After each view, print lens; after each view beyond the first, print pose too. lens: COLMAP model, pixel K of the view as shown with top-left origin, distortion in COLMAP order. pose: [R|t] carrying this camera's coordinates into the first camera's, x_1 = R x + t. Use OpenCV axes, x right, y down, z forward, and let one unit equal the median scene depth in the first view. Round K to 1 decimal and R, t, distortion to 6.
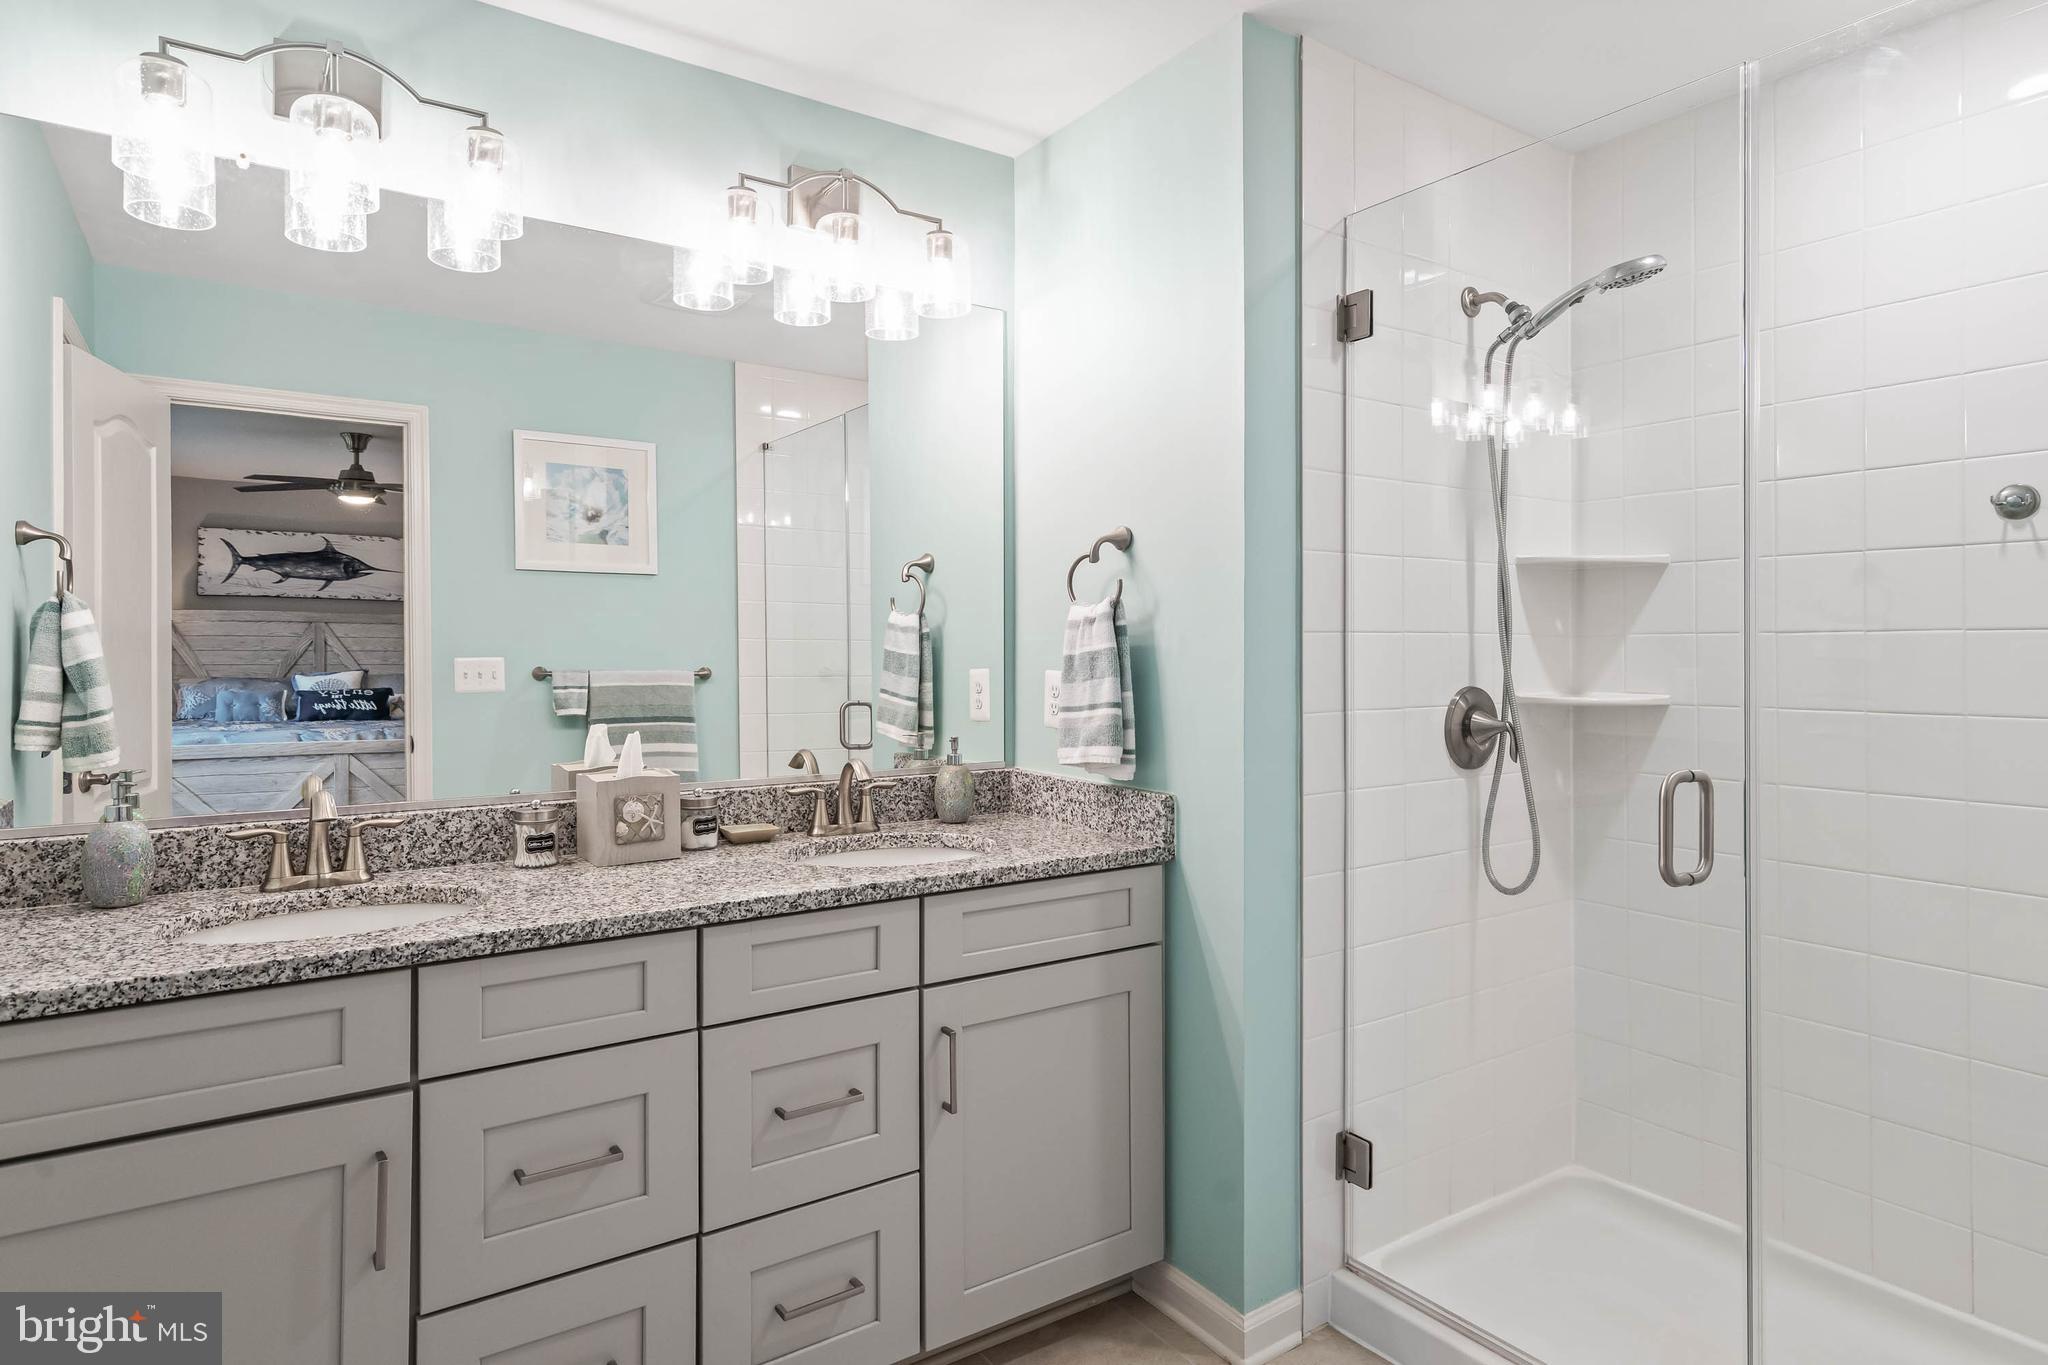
lens RADIAL K [[1159.0, 0, 1042.3], [0, 1159.0, 646.0], [0, 0, 1]] dist [0.002860, 0.001156]
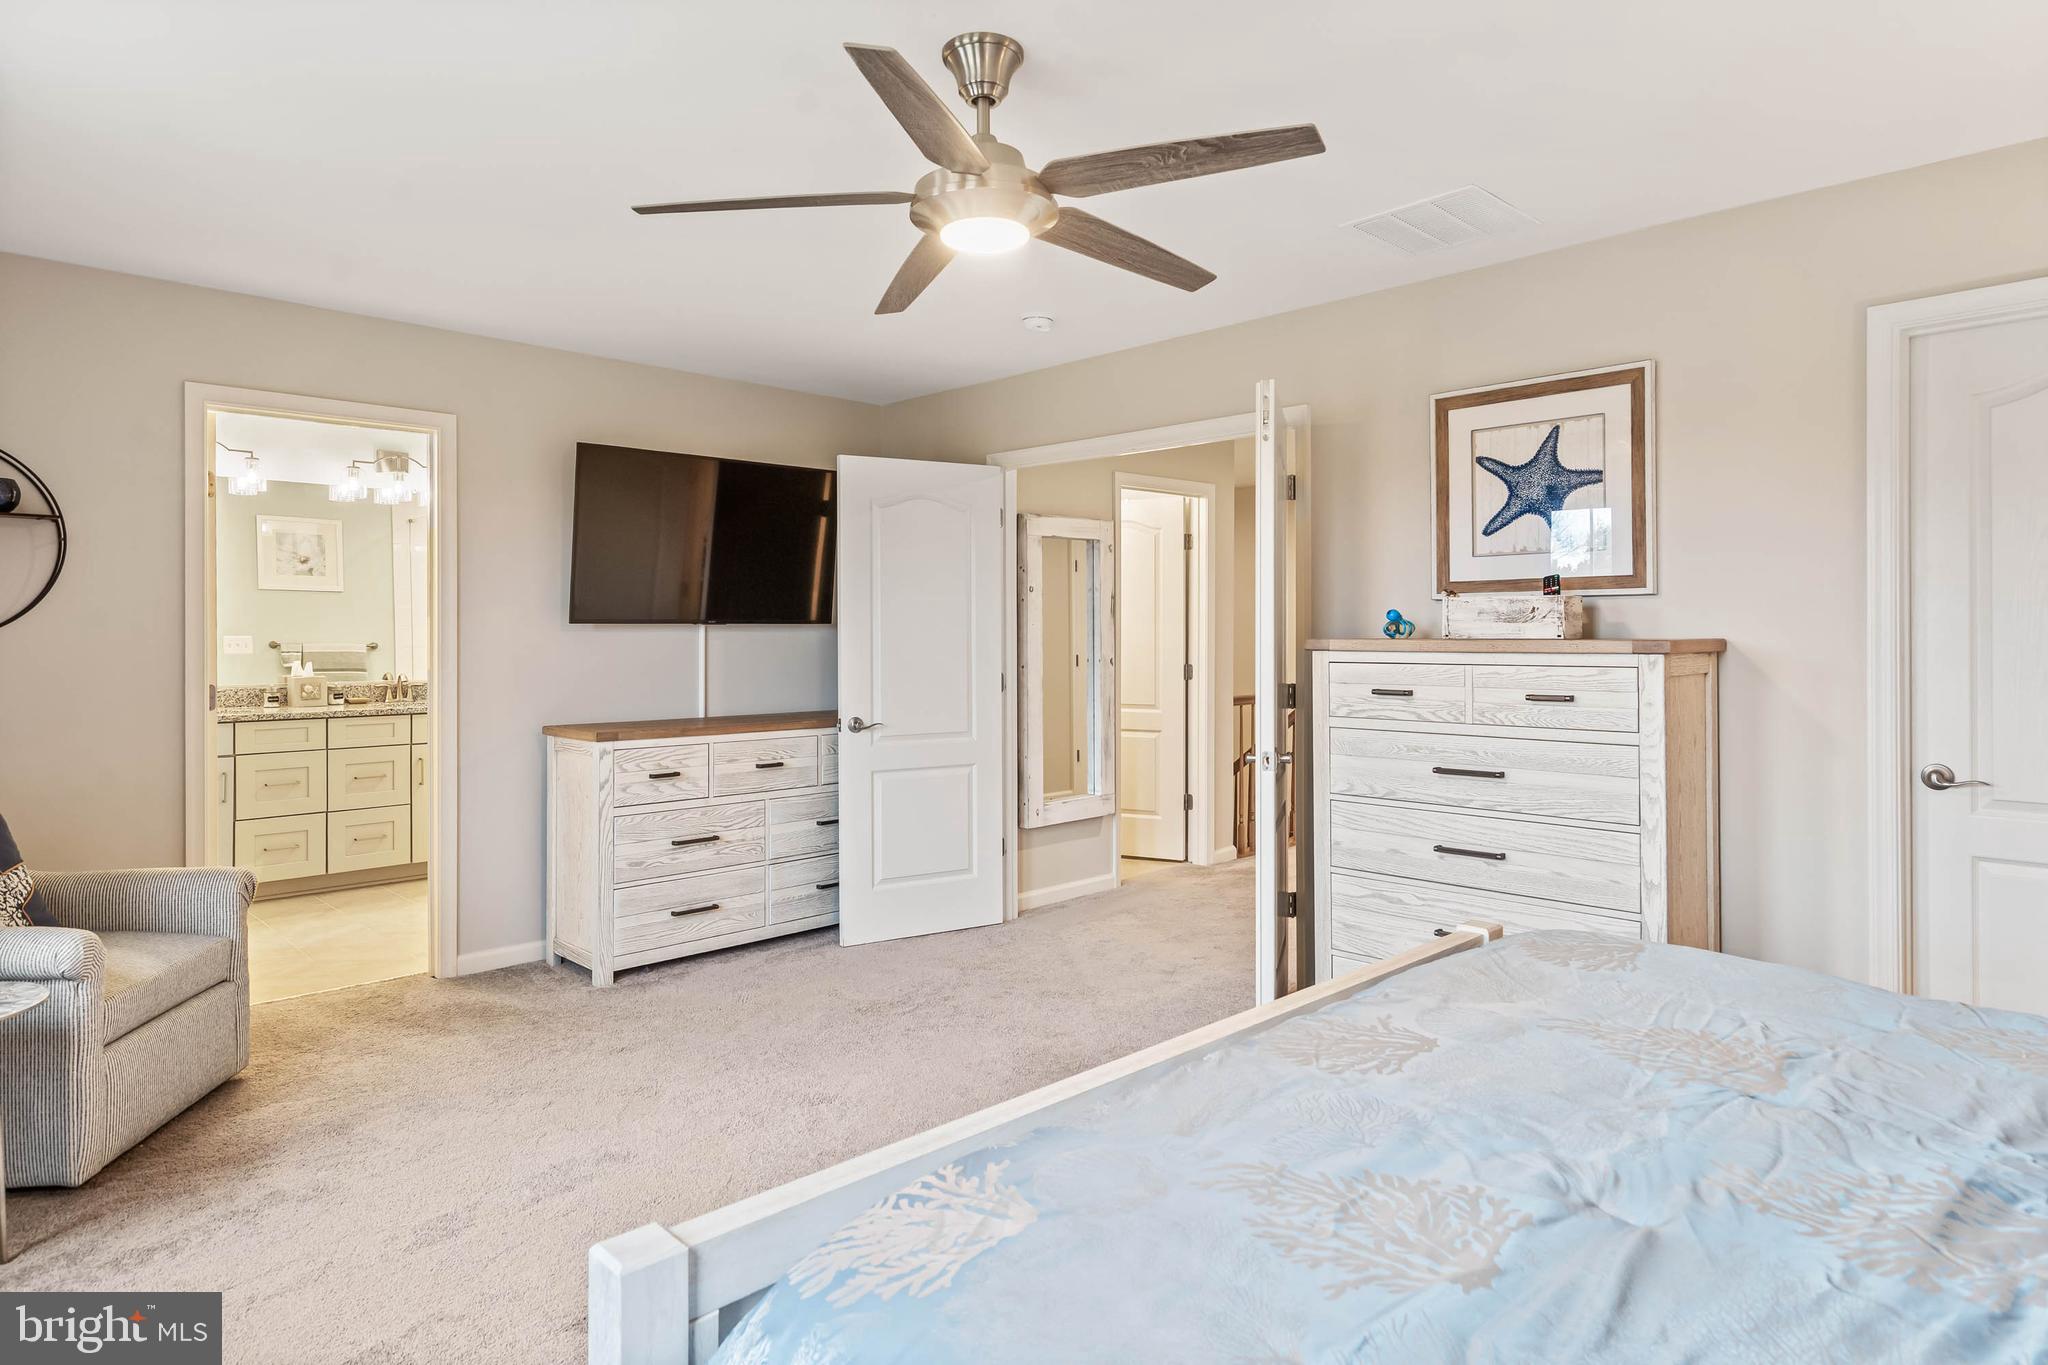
lens RADIAL K [[1147.4, 0, 1021.0], [0, 1147.4, 632.0], [0, 0, 1]] dist [-0.000092, 0.000273]
pose [[0.985809, 0.002096, 0.167860, 0.793147], [-0.002584, 0.999993, 0.002692, -0.009042], [-0.167853, -0.003088, 0.985807, -1.829325]]
